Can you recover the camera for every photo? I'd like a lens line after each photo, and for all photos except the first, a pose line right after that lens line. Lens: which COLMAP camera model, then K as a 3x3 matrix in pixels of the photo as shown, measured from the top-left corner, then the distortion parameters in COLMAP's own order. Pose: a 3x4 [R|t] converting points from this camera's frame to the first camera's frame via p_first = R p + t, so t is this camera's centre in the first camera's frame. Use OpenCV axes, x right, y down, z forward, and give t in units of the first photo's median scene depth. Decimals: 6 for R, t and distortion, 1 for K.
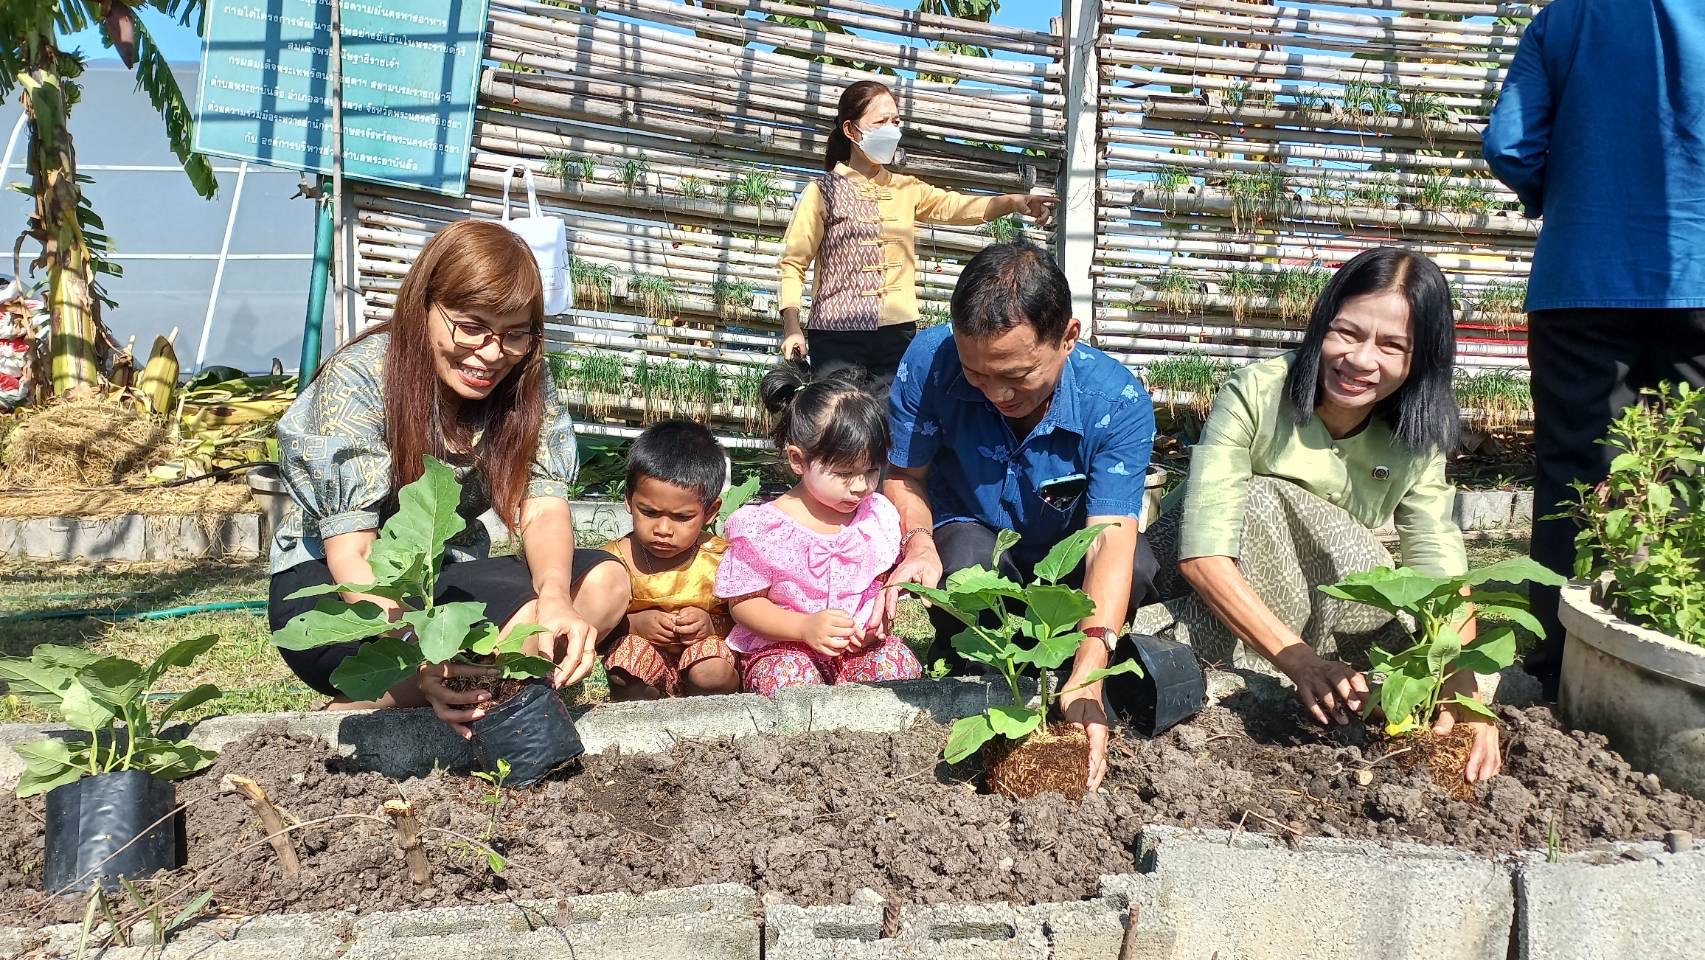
lens RADIAL K [[1217.7, 0, 847.9], [0, 1217.7, 484.7], [0, 0, 1]] dist [0.083625, -0.079402]
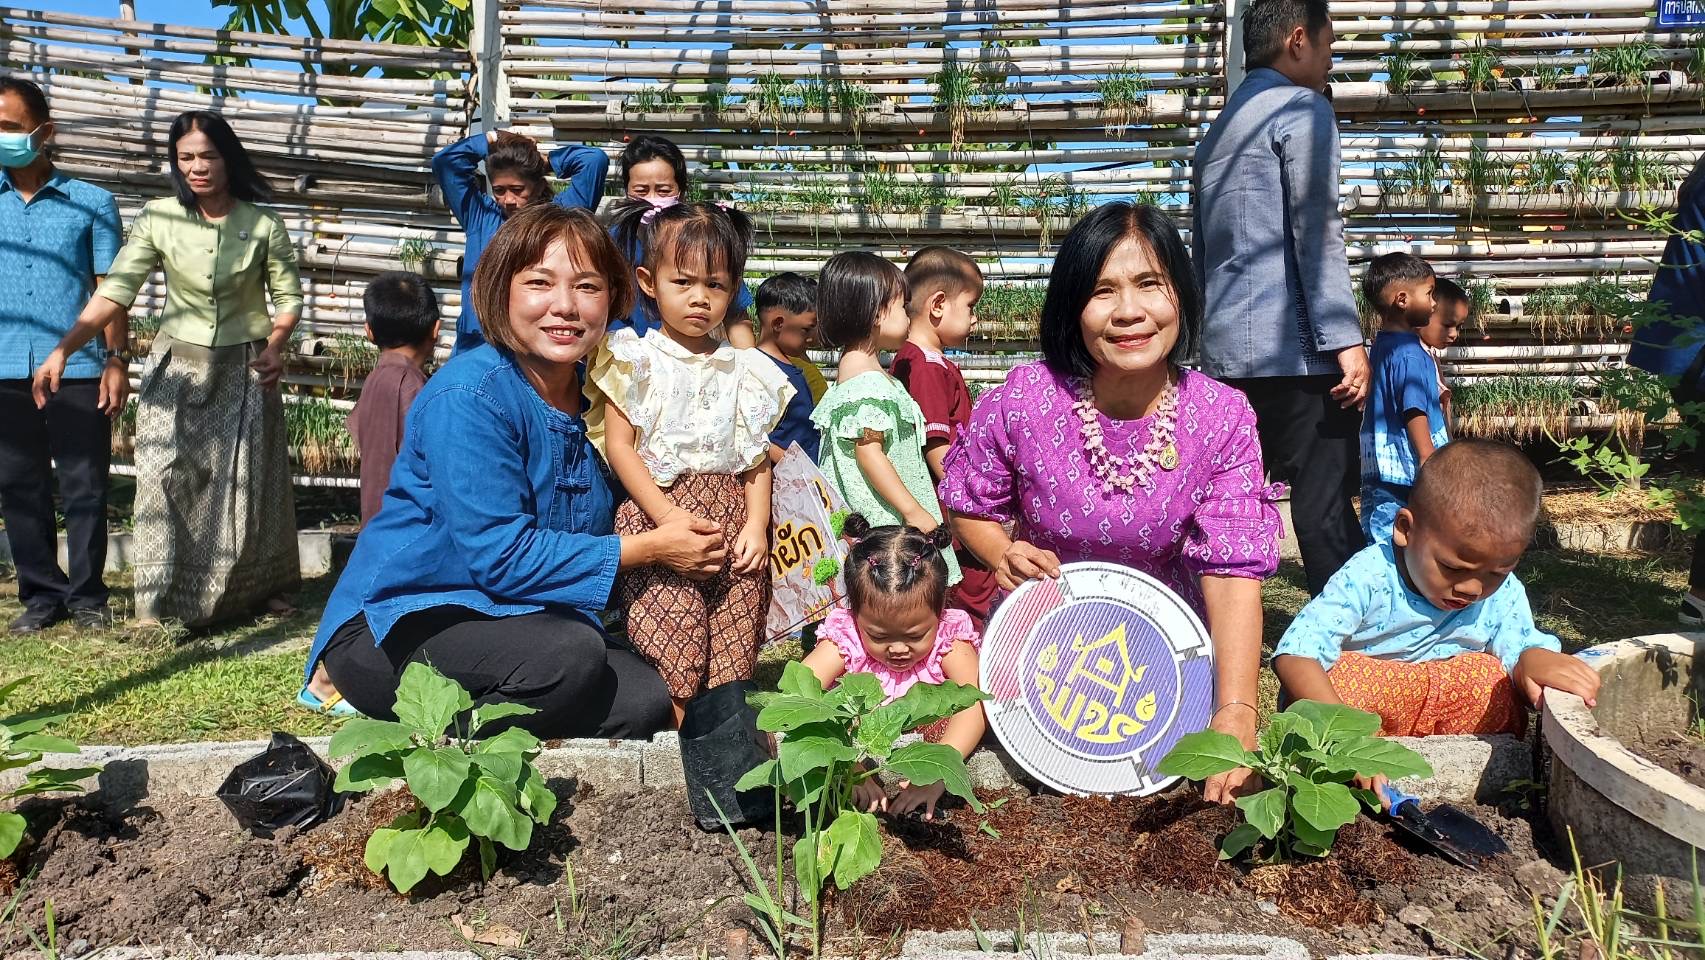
lens RADIAL K [[1260.1, 0, 852.5], [0, 1260.1, 480.0], [0, 0, 1]] dist [0.035542, -0.007226]
pose [[0.967360, -0.000282, -0.253404, 0.737459], [-0.002249, 0.999950, -0.009698, -0.020332], [0.253395, 0.009951, 0.967312, 0.123622]]
